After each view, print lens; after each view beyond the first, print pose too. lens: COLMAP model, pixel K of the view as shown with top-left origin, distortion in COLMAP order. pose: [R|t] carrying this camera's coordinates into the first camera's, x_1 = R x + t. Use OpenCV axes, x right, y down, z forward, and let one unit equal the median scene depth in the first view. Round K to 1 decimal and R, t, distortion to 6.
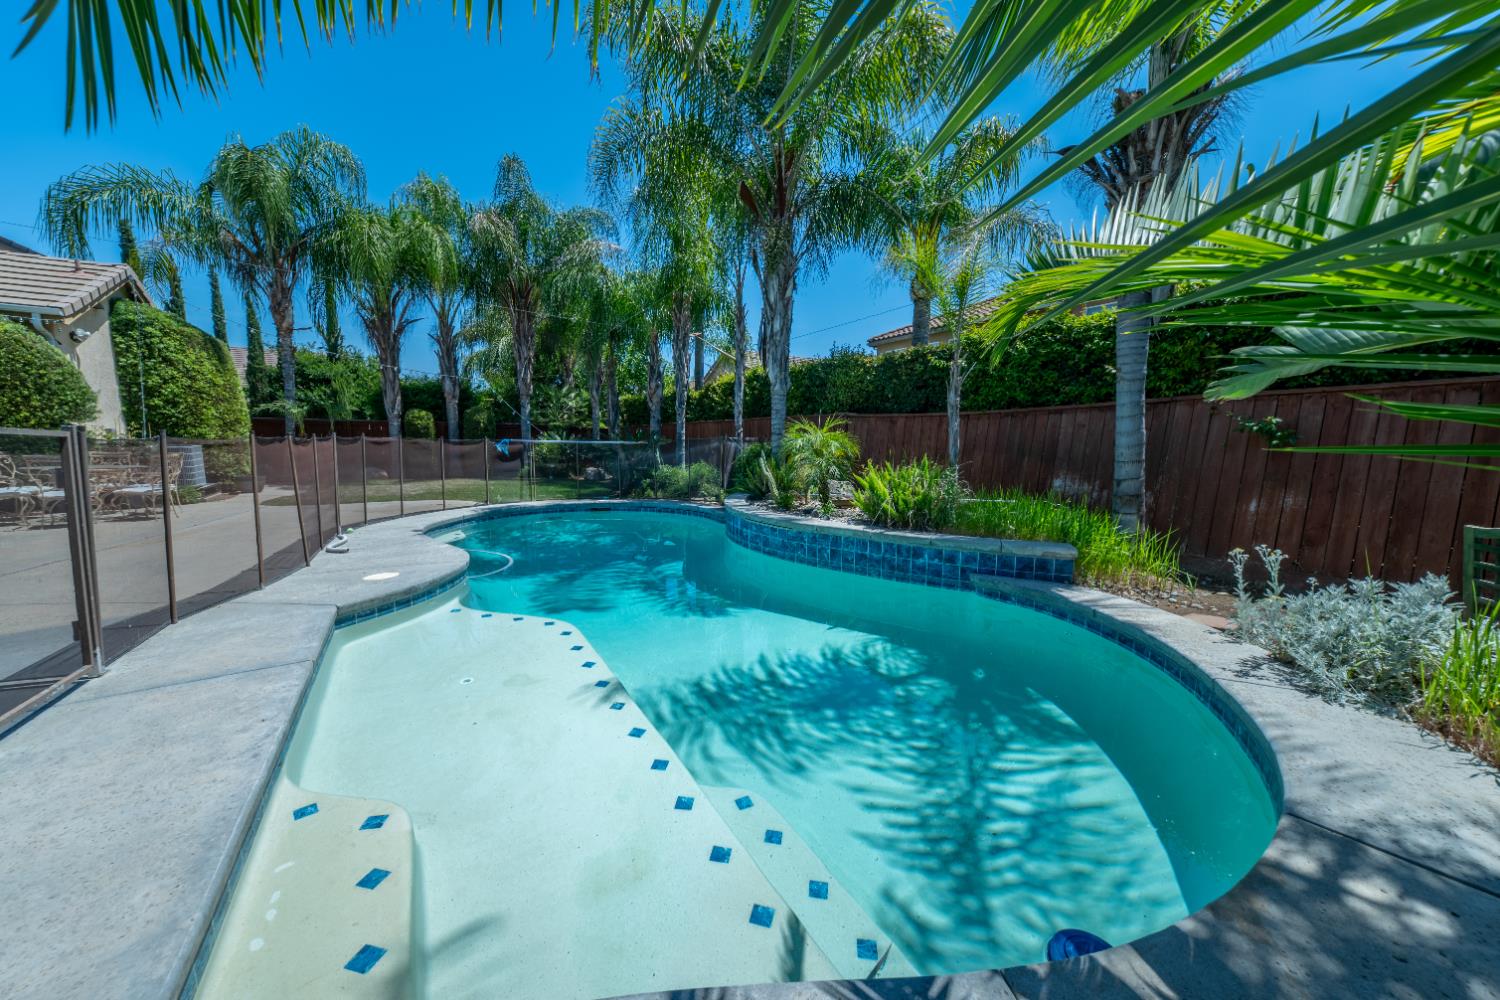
lens RADIAL K [[520.4, 0, 751.7], [0, 520.4, 504.0], [0, 0, 1]] dist [0.008306, -0.006207]
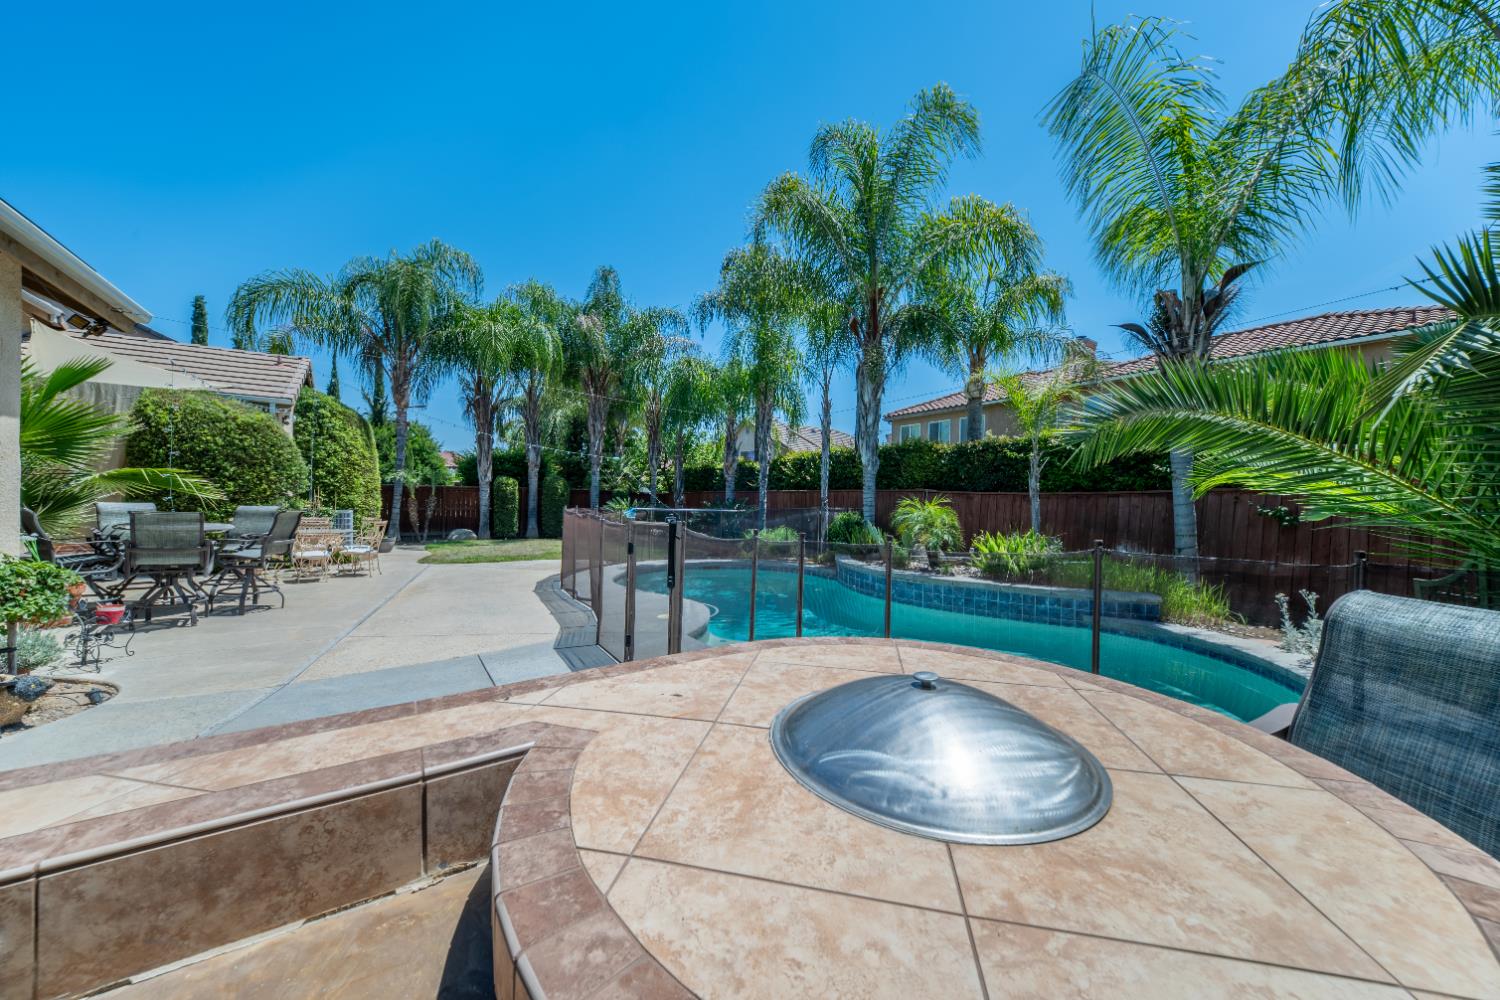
lens RADIAL K [[520.4, 0, 751.7], [0, 520.4, 504.0], [0, 0, 1]] dist [0.008306, -0.006207]
pose [[0.999268, 0.007649, 0.037477, -0.281575], [-0.003384, 0.993637, -0.112580, -0.000985], [-0.038100, 0.112371, 0.992936, -0.207706]]
